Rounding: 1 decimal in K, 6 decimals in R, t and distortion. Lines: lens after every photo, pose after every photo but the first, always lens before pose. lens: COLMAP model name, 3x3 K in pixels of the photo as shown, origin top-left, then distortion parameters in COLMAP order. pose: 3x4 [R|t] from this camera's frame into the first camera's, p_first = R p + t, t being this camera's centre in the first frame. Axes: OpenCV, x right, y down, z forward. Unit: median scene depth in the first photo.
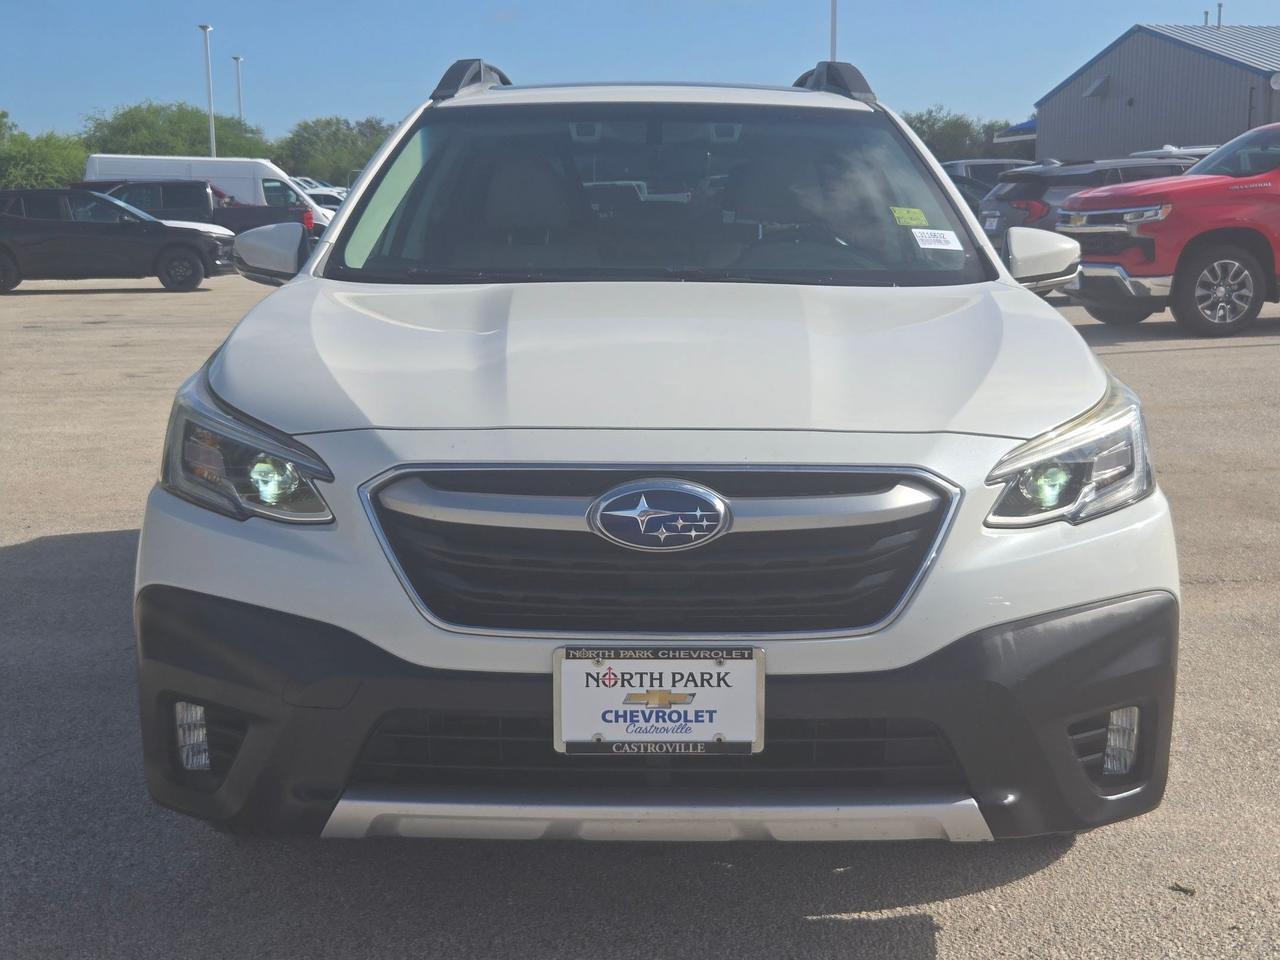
lens RADIAL K [[1709.1, 0, 700.7], [0, 1709.1, 500.0], [0, 0, 1]] dist [0.064775, -0.062827]
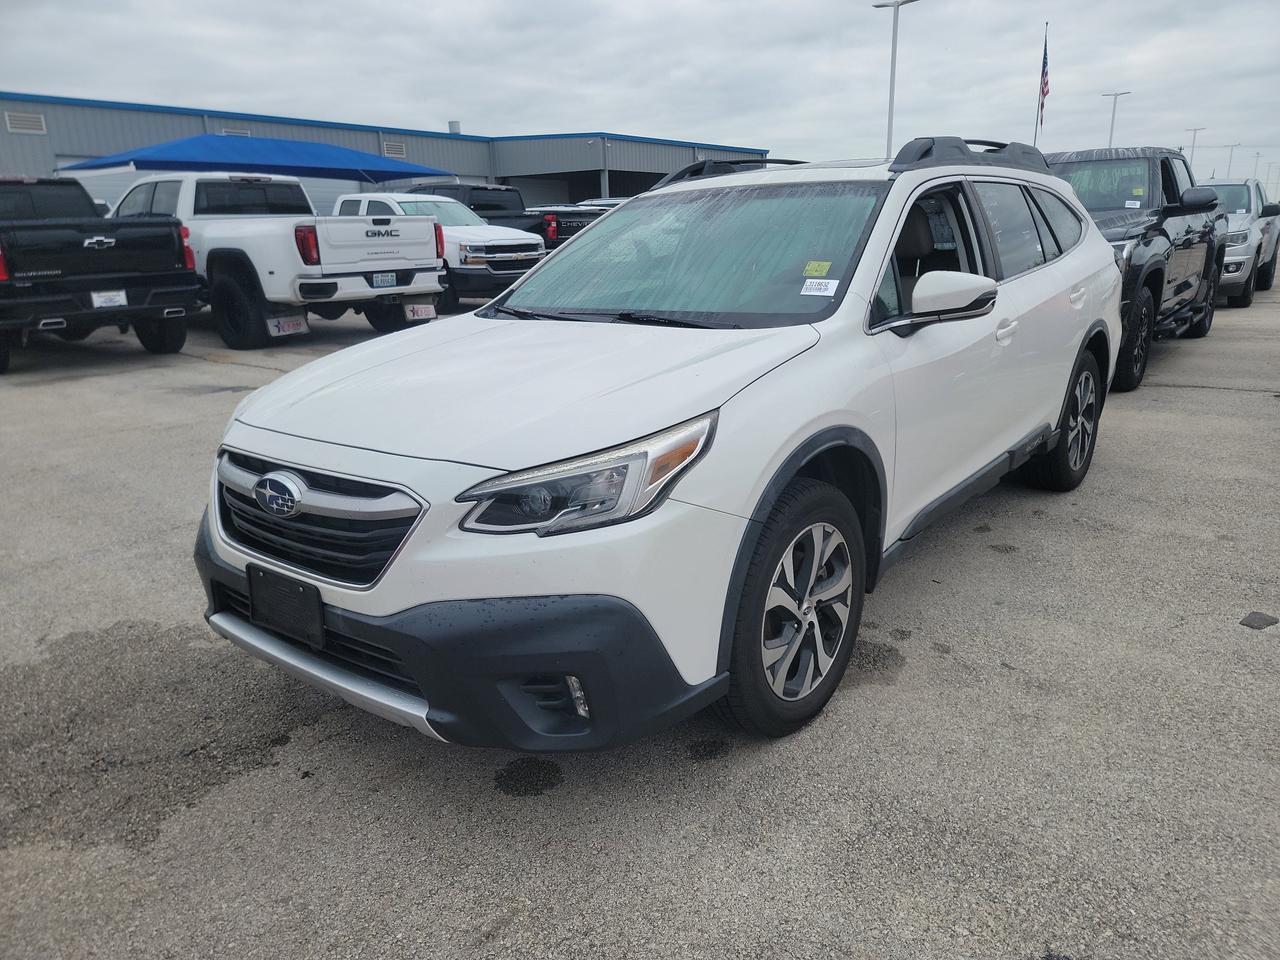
lens RADIAL K [[845.4, 0, 662.8], [0, 845.4, 484.6], [0, 0, 1]] dist [0.111738, -0.000515]
pose [[0.774019, 0.144693, -0.616408, 0.757139], [-0.059628, 0.985869, 0.156544, -0.149249], [0.630348, -0.084413, 0.771710, 0.589298]]
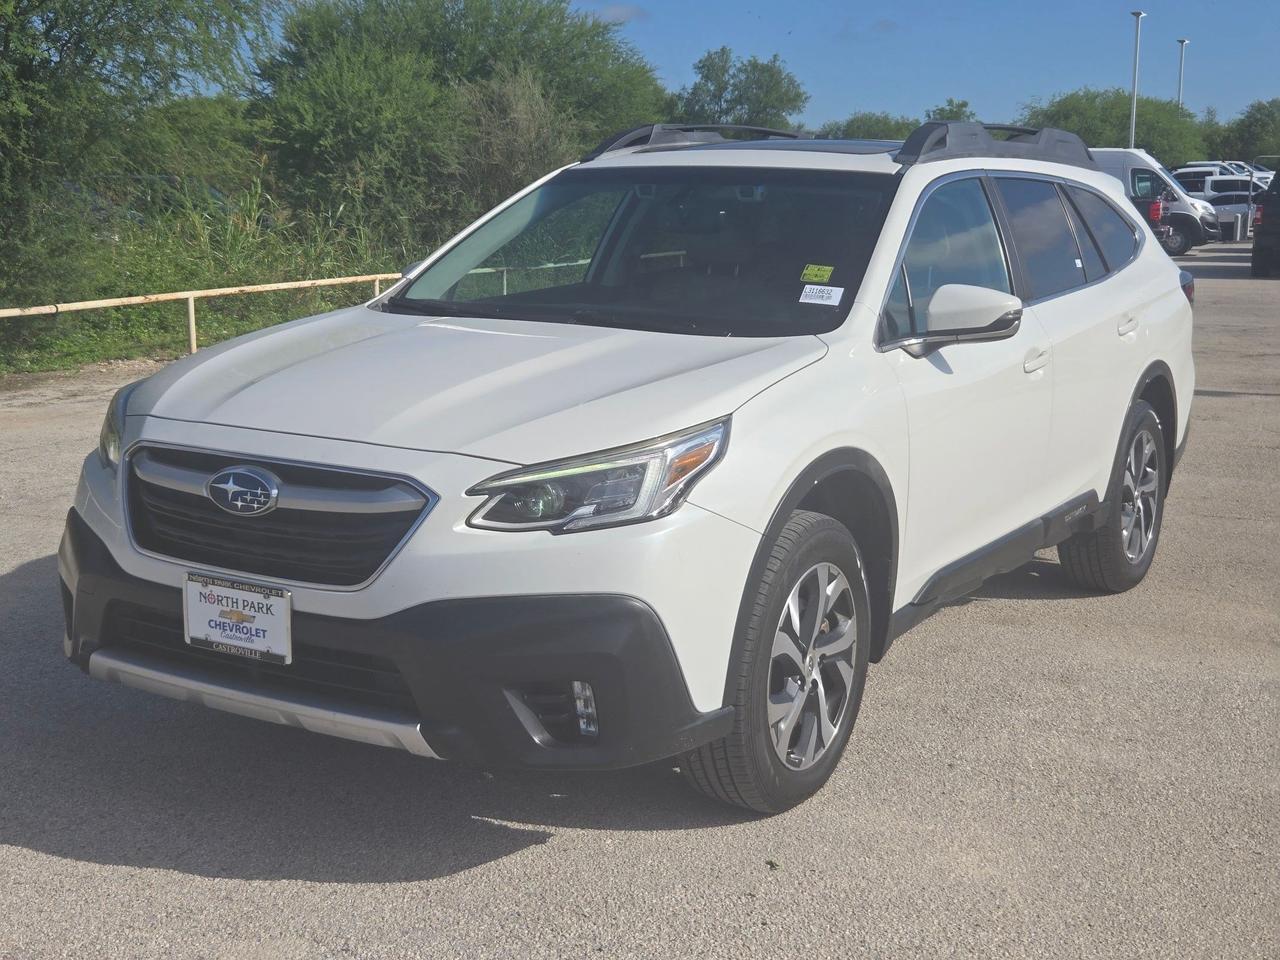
lens RADIAL K [[1712.7, 0, 640.0], [0, 1712.7, 480.0], [0, 0, 1]] dist [0.082761, -0.029893]
pose [[0.846650, 0.100086, -0.522654, 1.014575], [-0.101507, 0.994495, 0.026011, -0.071614], [0.522380, 0.031031, 0.852148, -0.070123]]
